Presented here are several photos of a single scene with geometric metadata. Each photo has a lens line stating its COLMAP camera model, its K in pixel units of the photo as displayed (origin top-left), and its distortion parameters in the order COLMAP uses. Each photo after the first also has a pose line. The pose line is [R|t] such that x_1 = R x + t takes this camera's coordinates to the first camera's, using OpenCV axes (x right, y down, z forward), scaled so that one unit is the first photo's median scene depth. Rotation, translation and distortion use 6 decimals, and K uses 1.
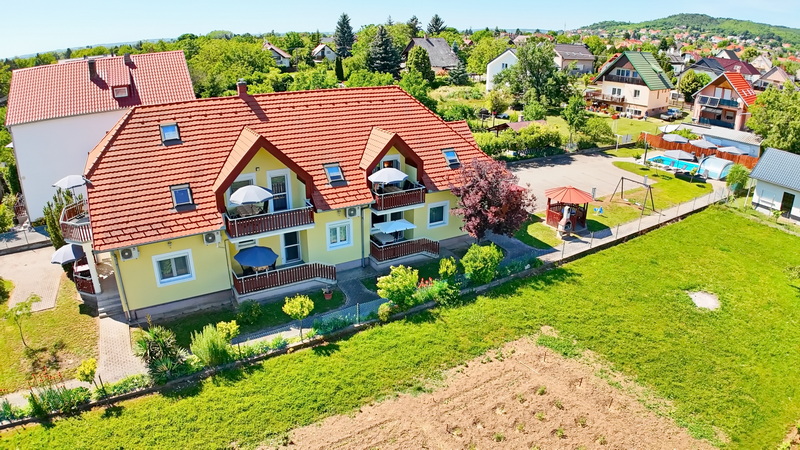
lens RADIAL K [[491.5, 0, 400.0], [0, 491.5, 225.0], [0, 0, 1]] dist [-0.189060, 0.031027]
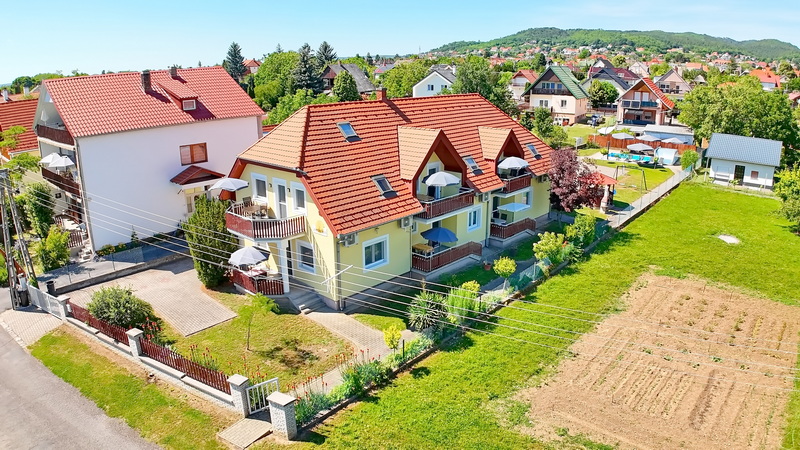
lens RADIAL K [[530.7, 0, 400.0], [0, 530.7, 225.0], [0, 0, 1]] dist [-0.167572, 0.002235]
pose [[0.955794, -0.101017, 0.276142, -0.365238], [0.123356, 0.990250, -0.064718, 0.054247], [-0.266912, 0.095921, 0.958935, -0.081463]]
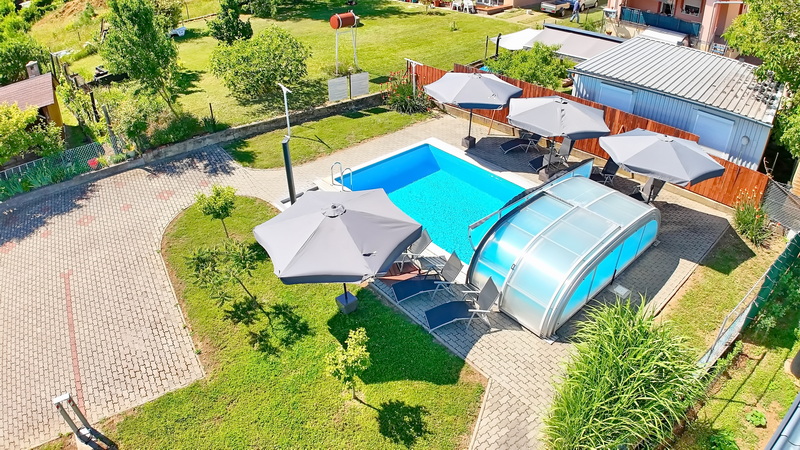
lens RADIAL K [[530.7, 0, 400.0], [0, 530.7, 225.0], [0, 0, 1]] dist [-0.167572, 0.002235]
pose [[0.996695, -0.045801, 0.067087, 0.605482], [0.032160, 0.980892, 0.191876, -0.195644], [-0.074594, -0.189085, 0.979123, 0.743559]]
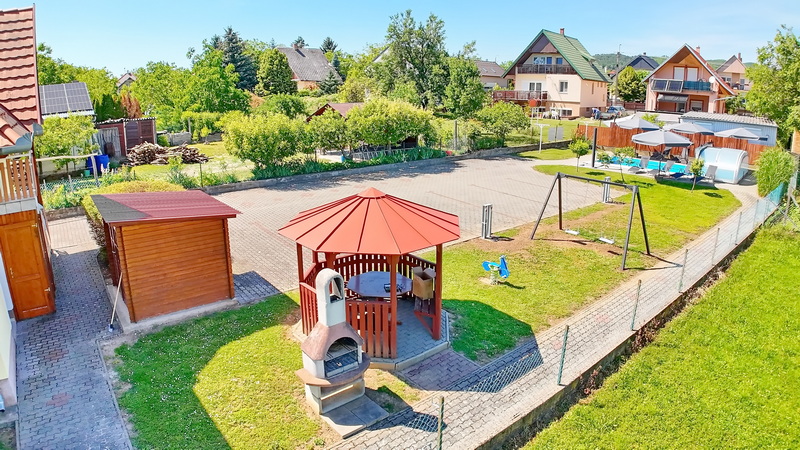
lens RADIAL K [[491.5, 0, 400.0], [0, 491.5, 225.0], [0, 0, 1]] dist [-0.189060, 0.031027]
pose [[0.989376, -0.047442, 0.137418, 0.241928], [0.061322, 0.993236, -0.098599, -0.024519], [-0.131810, 0.105978, 0.985594, 0.531890]]
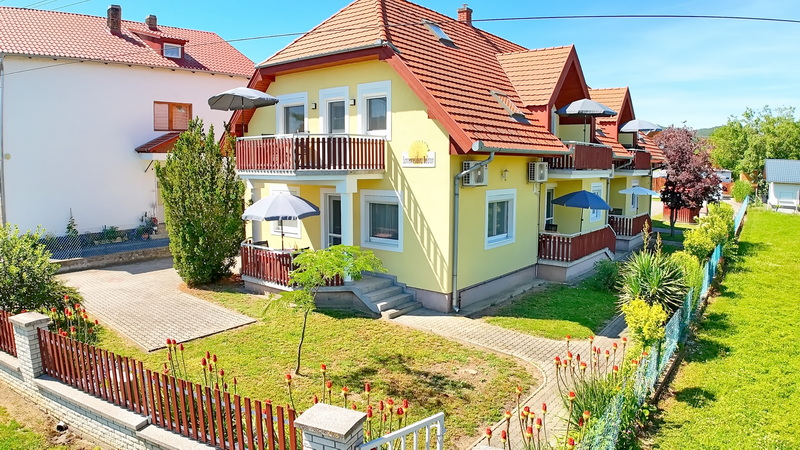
lens RADIAL K [[530.7, 0, 400.0], [0, 530.7, 225.0], [0, 0, 1]] dist [-0.167572, 0.002235]
pose [[0.932494, -0.051896, 0.357437, -0.411753], [0.140711, 0.963633, -0.227183, 0.115492], [-0.332648, 0.262142, 0.905885, 0.209036]]
